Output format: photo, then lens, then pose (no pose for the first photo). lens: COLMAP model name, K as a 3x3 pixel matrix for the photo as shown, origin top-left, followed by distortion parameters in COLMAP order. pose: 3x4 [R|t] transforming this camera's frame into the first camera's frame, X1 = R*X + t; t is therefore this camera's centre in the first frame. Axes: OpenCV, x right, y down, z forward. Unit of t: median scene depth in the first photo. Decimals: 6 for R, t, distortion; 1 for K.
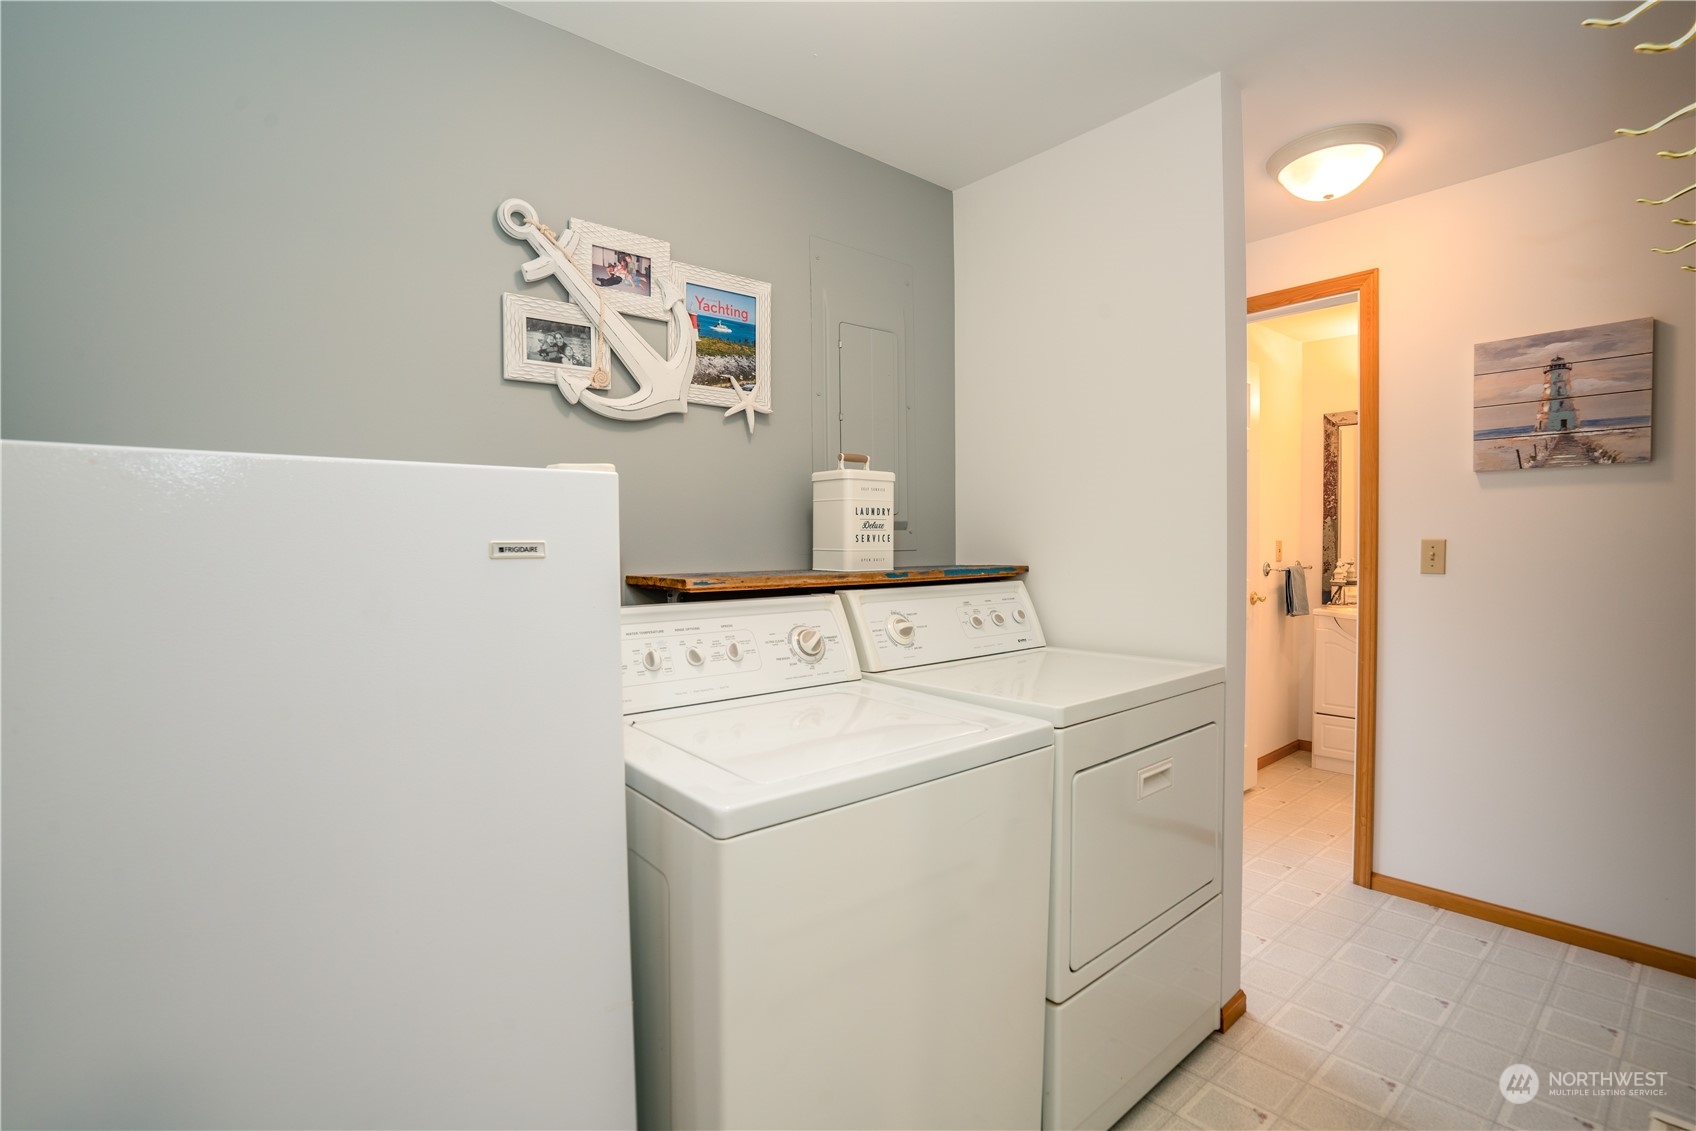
lens RADIAL K [[791.1, 0, 845.7], [0, 791.1, 565.8], [0, 0, 1]] dist [-0.026468, 0.001081]
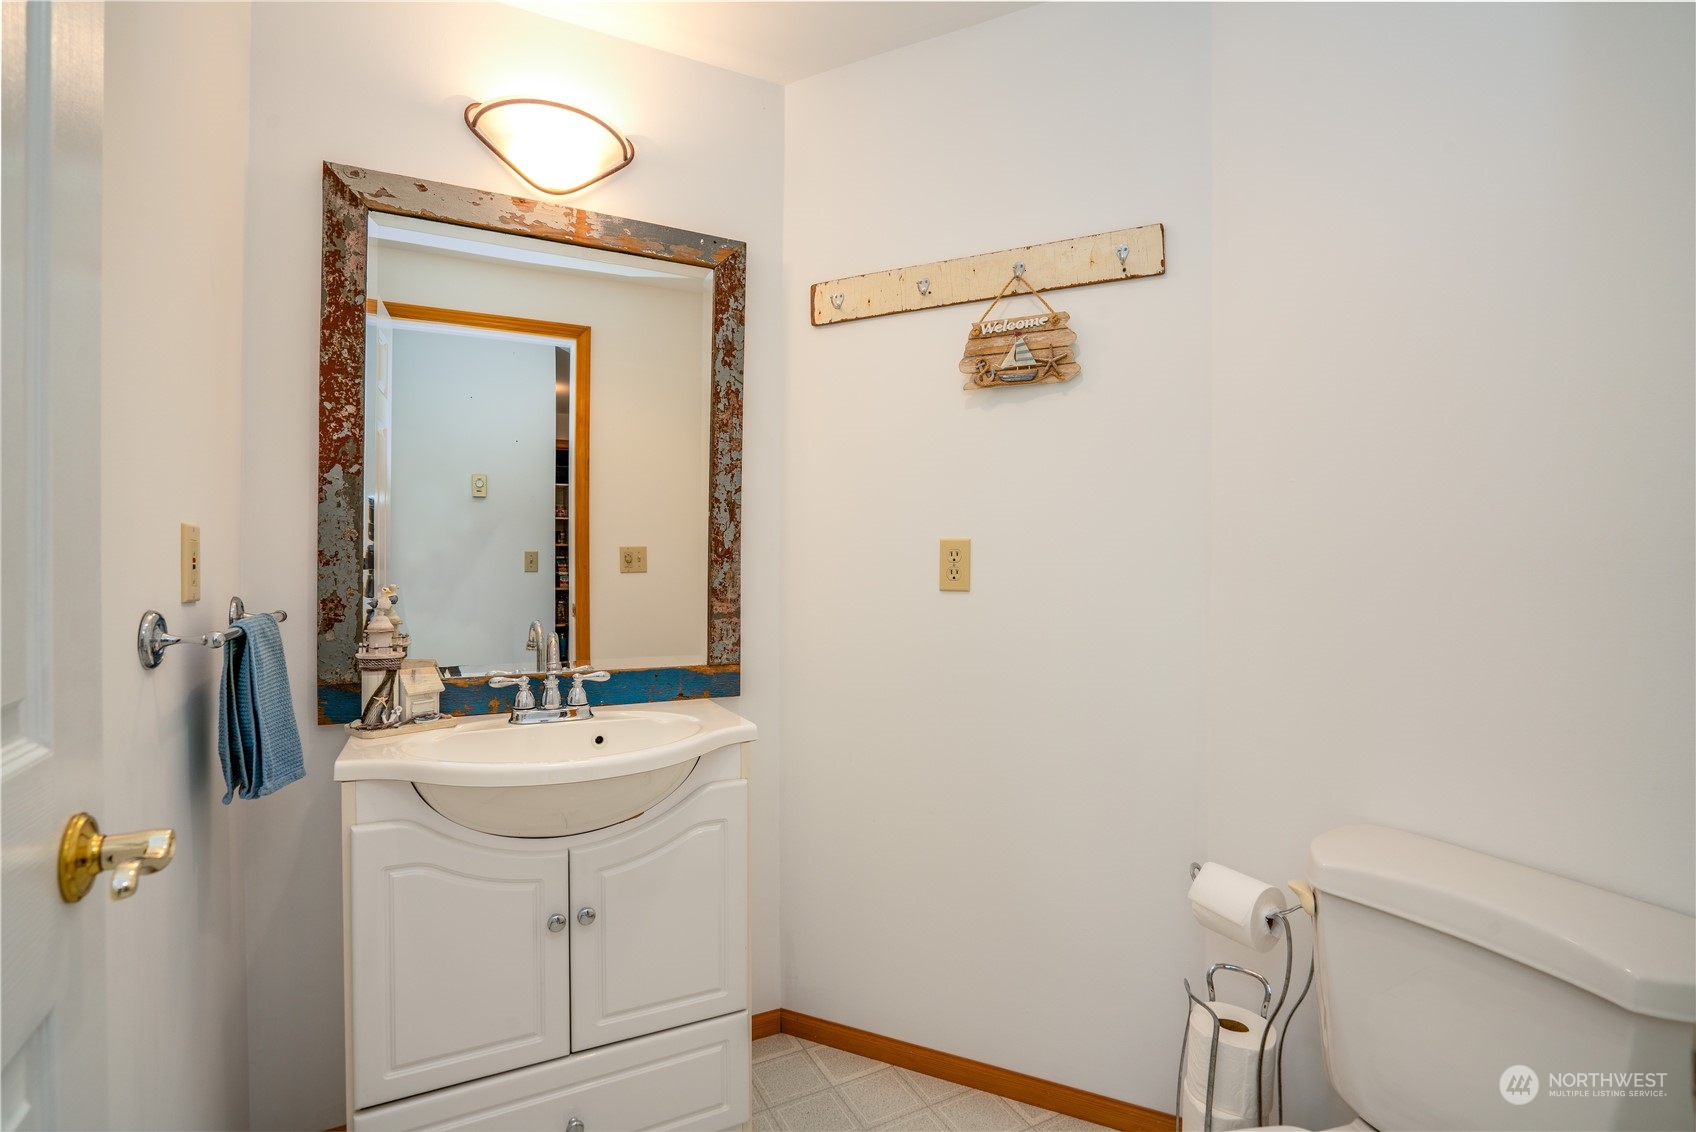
lens RADIAL K [[791.1, 0, 845.2], [0, 791.1, 565.5], [0, 0, 1]] dist [-0.026468, 0.001081]
pose [[0.229285, 0.006780, 0.973336, 0.338899], [0.020319, 0.999724, -0.011750, -0.010606], [-0.973147, 0.022472, 0.229084, 0.711833]]
